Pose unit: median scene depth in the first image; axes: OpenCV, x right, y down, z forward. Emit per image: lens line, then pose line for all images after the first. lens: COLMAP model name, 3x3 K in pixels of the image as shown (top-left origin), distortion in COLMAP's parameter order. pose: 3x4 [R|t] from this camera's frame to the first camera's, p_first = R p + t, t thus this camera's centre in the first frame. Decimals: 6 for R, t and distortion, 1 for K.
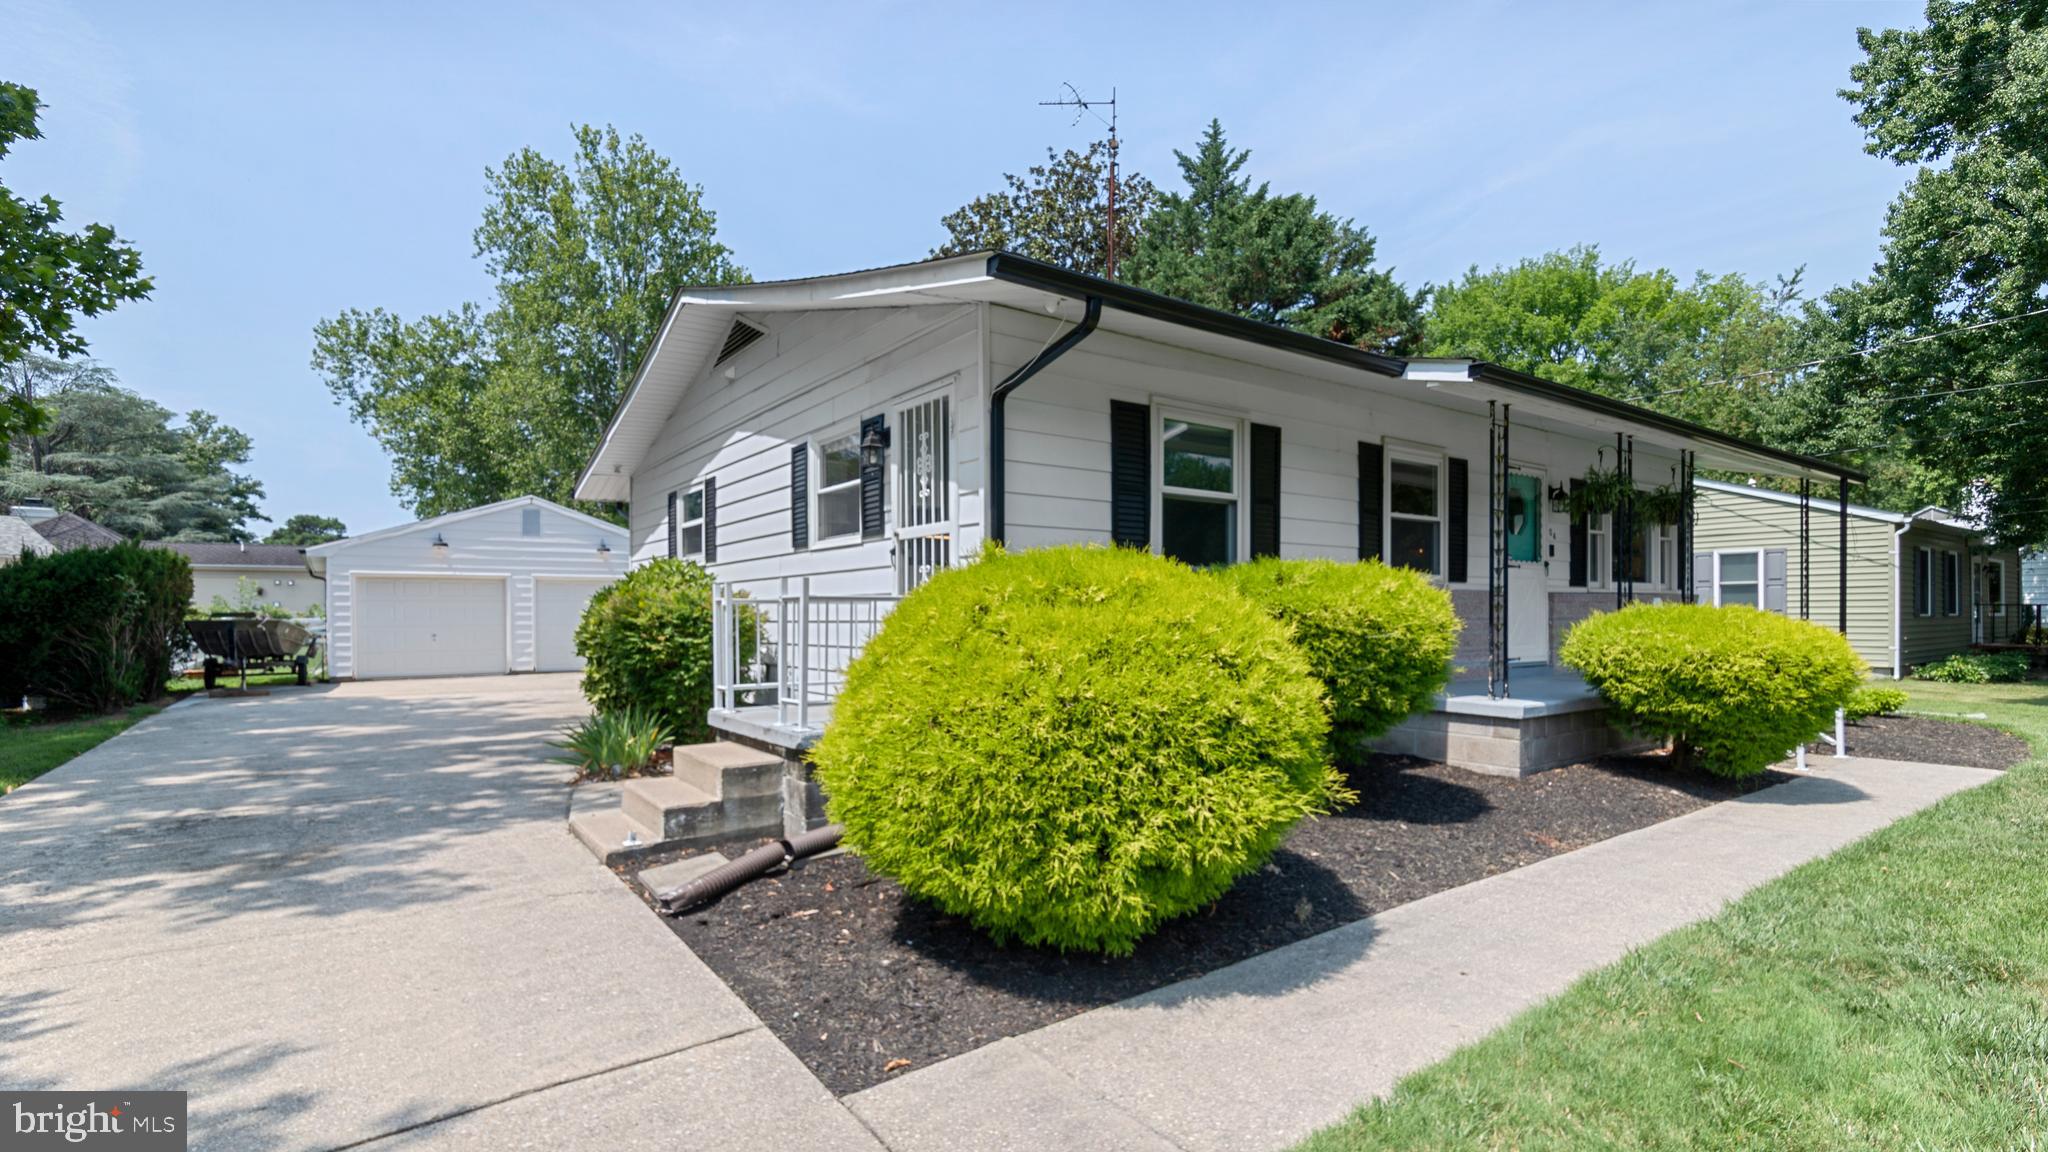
lens RADIAL K [[955.4, 0, 1013.5], [0, 955.4, 619.3], [0, 0, 1]] dist [0.002141, 0.000356]
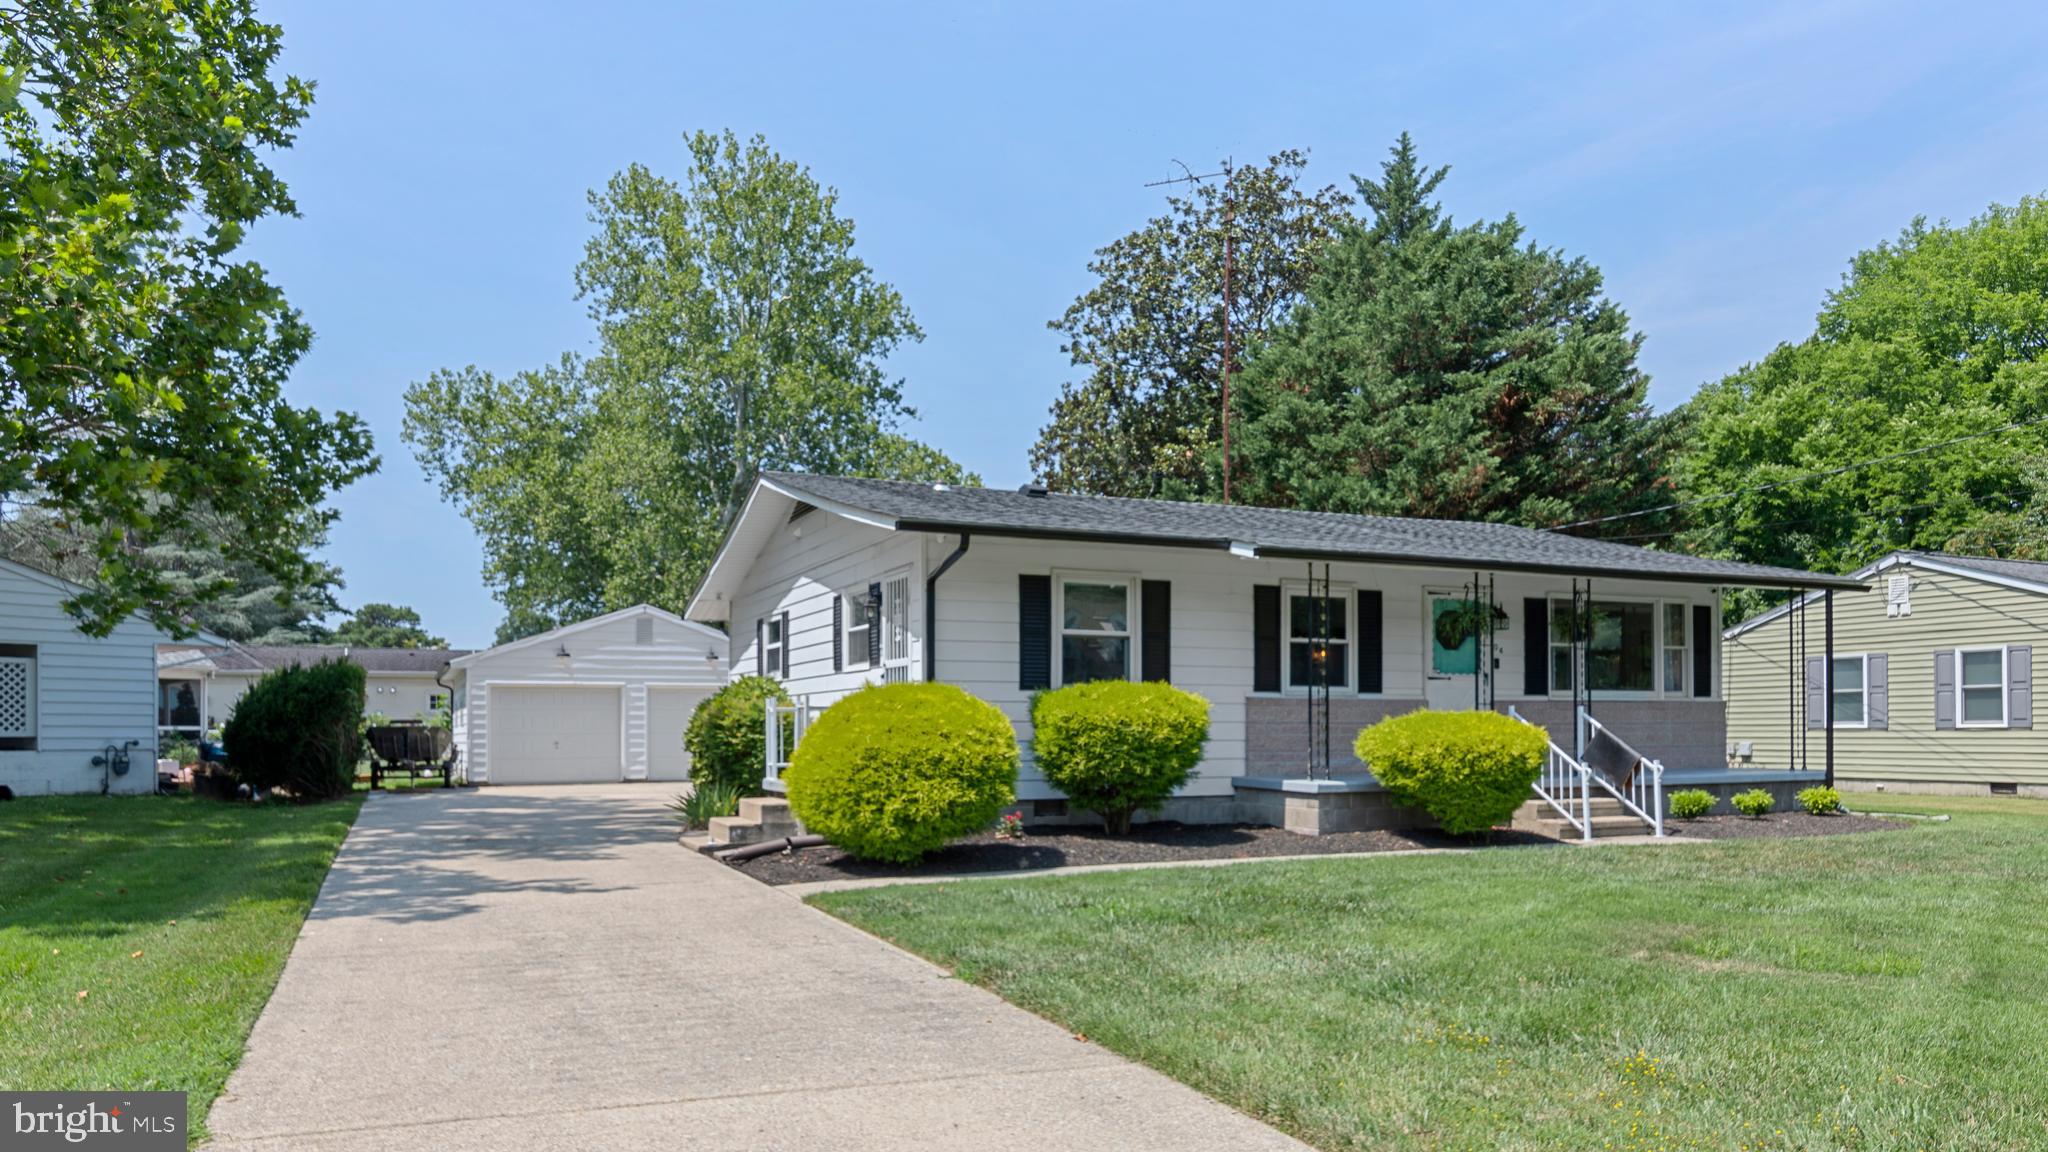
lens RADIAL K [[1389.9, 0, 1015.4], [0, 1389.9, 725.7], [0, 0, 1]] dist [0.000220, 0.003592]
pose [[0.980590, 0.001221, -0.196068, 0.099883], [-0.002743, 0.999968, -0.007490, 0.004451], [0.196053, 0.007882, 0.980562, -0.215917]]
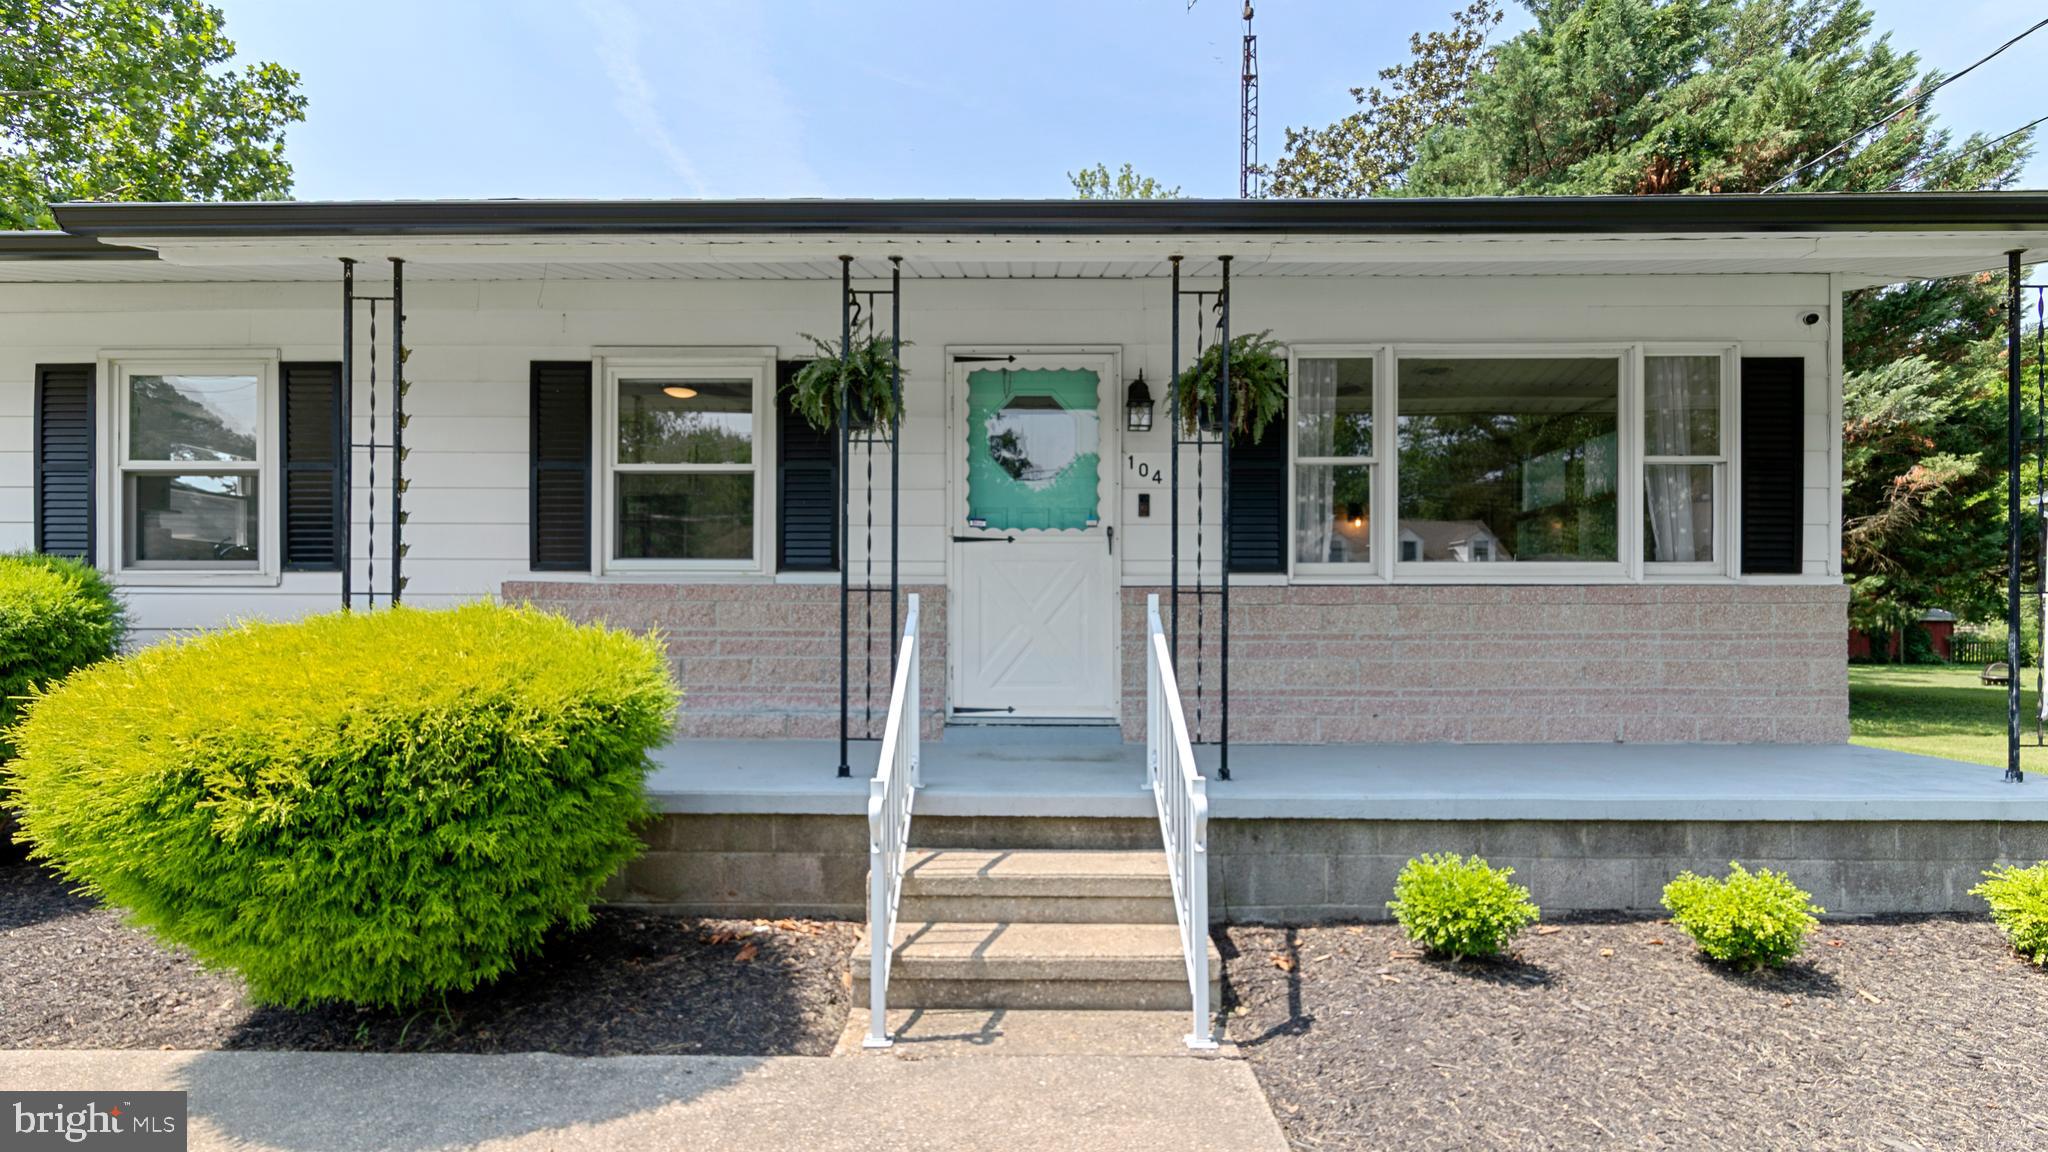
lens RADIAL K [[955.4, 0, 1013.5], [0, 955.4, 619.3], [0, 0, 1]] dist [0.002141, 0.000356]
pose [[0.804826, 0.008130, -0.593455, 0.250137], [-0.012460, 0.999917, -0.003201, -0.002245], [0.593380, 0.009970, 0.804861, 0.167951]]
